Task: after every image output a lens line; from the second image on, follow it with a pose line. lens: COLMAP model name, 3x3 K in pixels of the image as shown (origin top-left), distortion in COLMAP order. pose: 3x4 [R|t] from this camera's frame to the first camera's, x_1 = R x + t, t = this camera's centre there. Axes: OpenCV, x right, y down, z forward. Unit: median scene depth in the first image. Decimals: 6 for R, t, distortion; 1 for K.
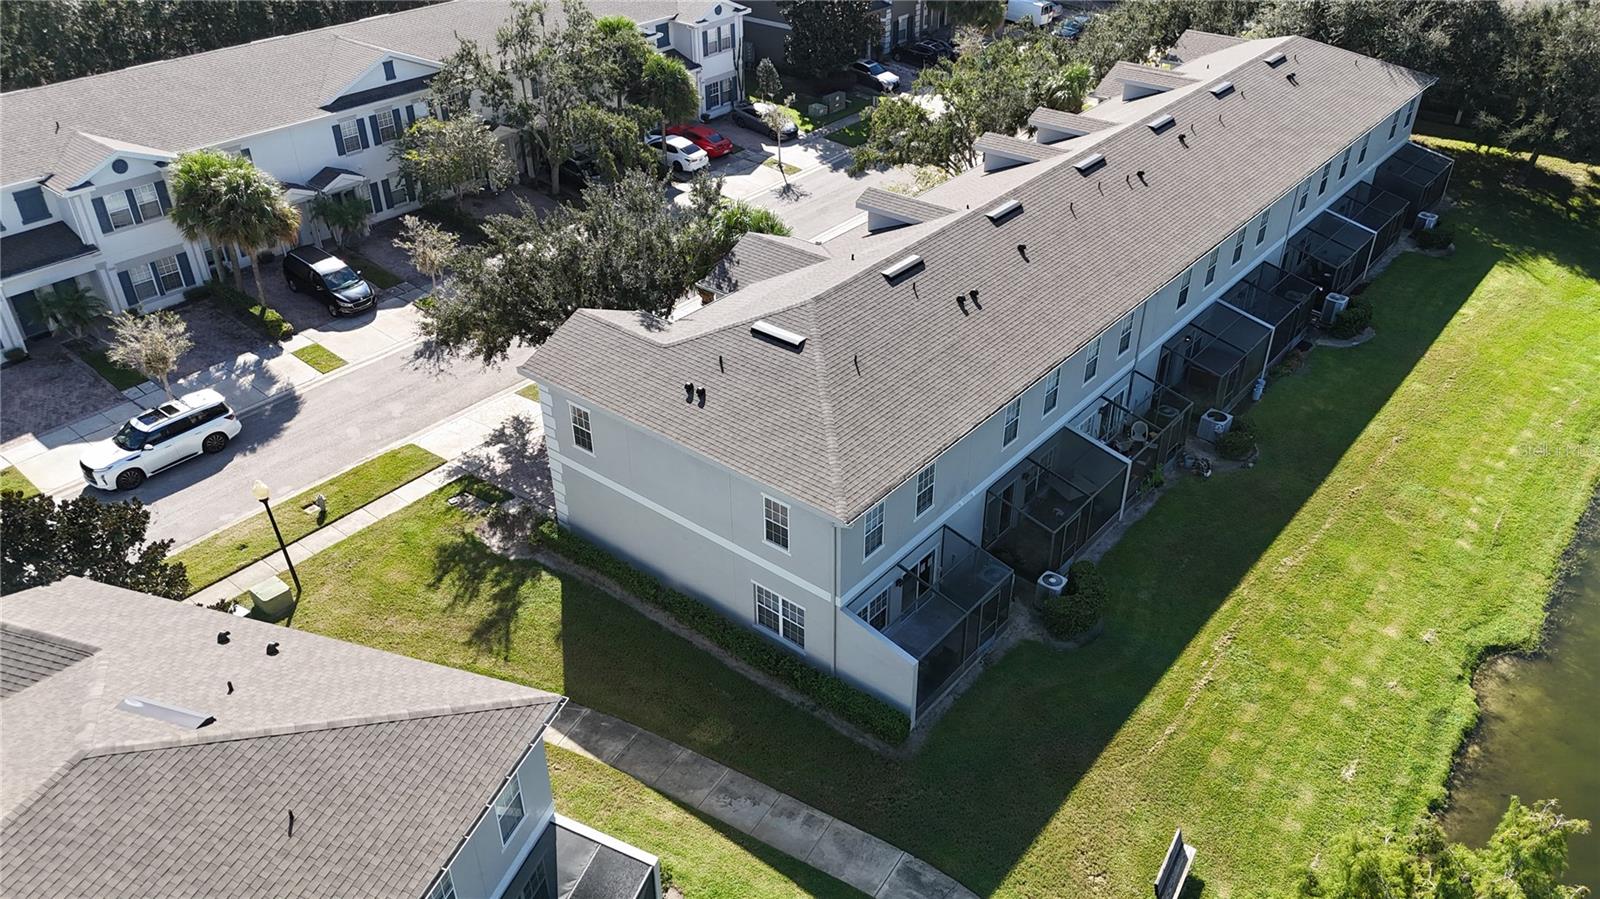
lens RADIAL K [[1161.1, 0, 802.6], [0, 1161.1, 456.5], [0, 0, 1]] dist [0.069648, -0.082666]
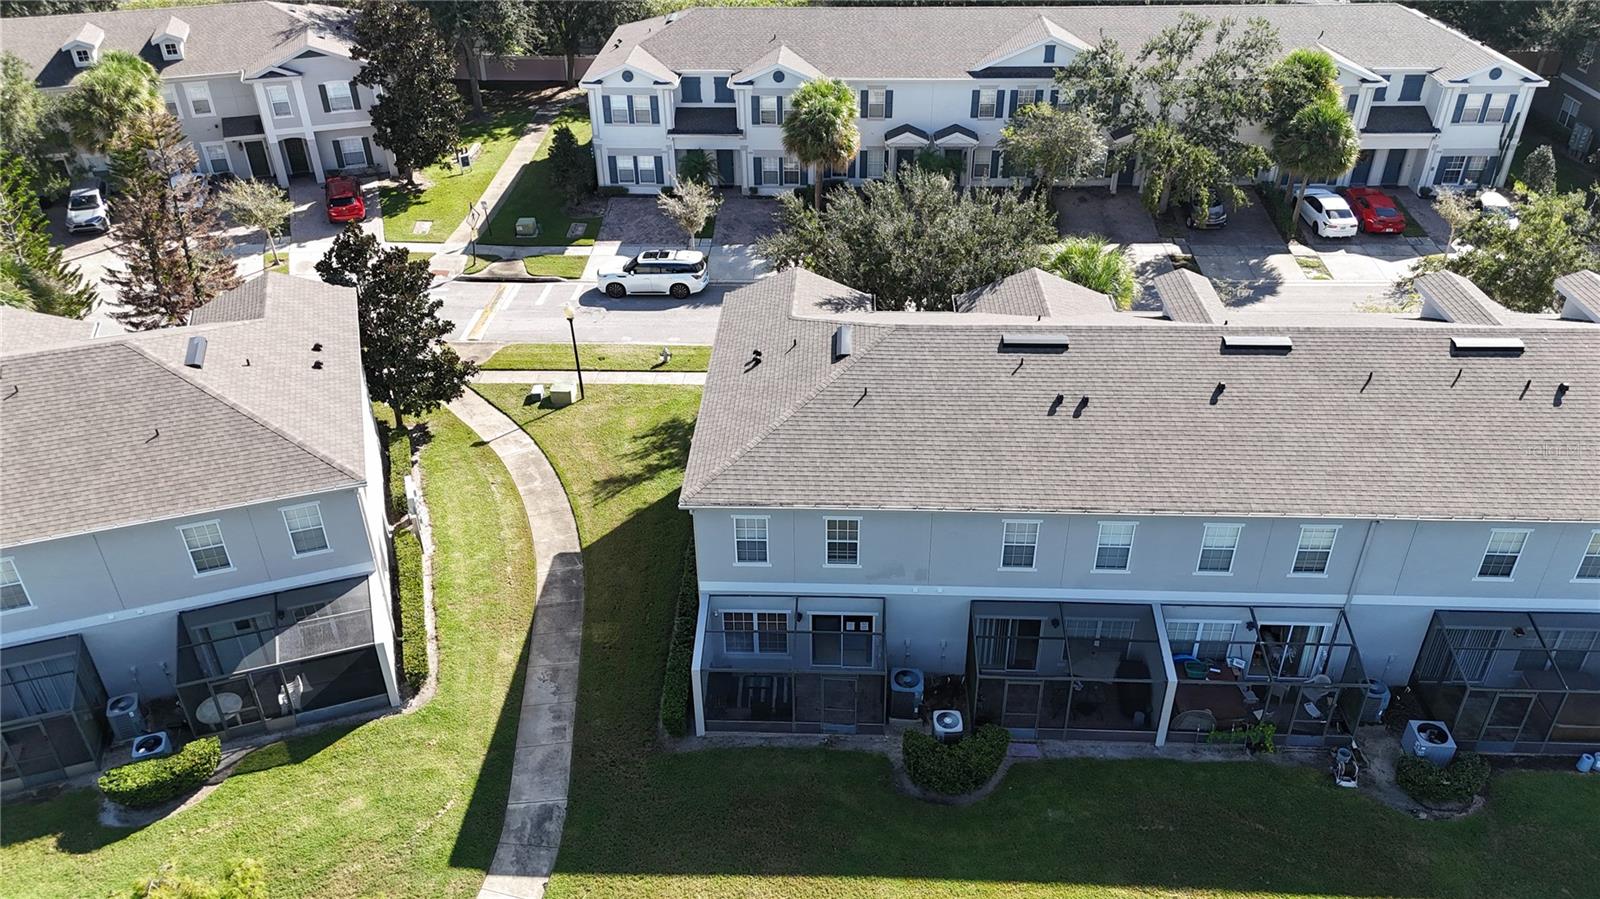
lens RADIAL K [[1161.1, 0, 802.6], [0, 1161.1, 456.5], [0, 0, 1]] dist [0.069648, -0.082666]
pose [[0.604712, 0.433085, -0.668402, 0.394256], [-0.431999, 0.883409, 0.181562, -0.109299], [0.669104, 0.178956, 0.721301, 0.163550]]
